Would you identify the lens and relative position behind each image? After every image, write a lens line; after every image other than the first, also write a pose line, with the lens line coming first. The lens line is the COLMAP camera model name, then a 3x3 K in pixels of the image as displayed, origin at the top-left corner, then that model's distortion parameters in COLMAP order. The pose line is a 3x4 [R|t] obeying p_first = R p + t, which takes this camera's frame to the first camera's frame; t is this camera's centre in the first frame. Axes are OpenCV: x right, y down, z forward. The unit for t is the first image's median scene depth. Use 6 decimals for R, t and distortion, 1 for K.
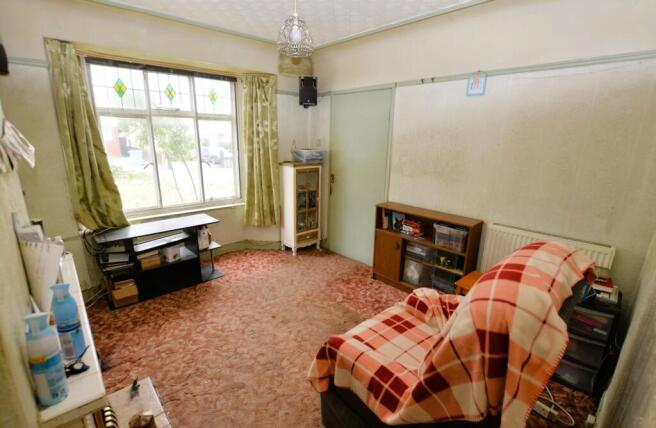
lens RADIAL K [[300.9, 0, 325.5], [0, 300.9, 216.7], [0, 0, 1]] dist [-0.000024, 0.000024]
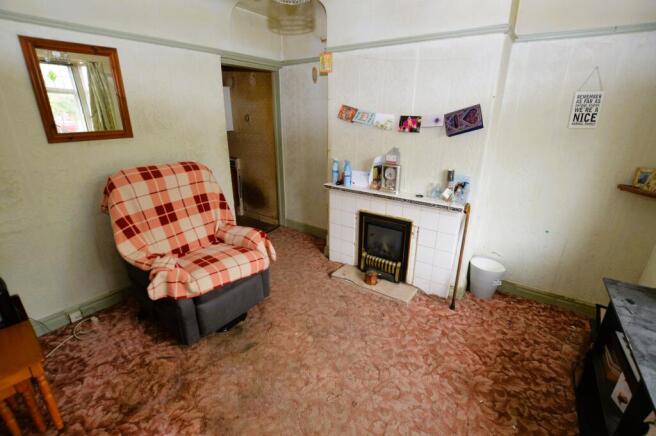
lens RADIAL K [[294.0, 0, 328.2], [0, 294.0, 217.0], [0, 0, 1]] dist [-0.028430, 0.000127]
pose [[-0.979106, 0.048134, -0.197573, -0.018061], [-0.071309, 0.828618, 0.555255, -0.348601], [0.190439, 0.557742, -0.807872, 1.358793]]
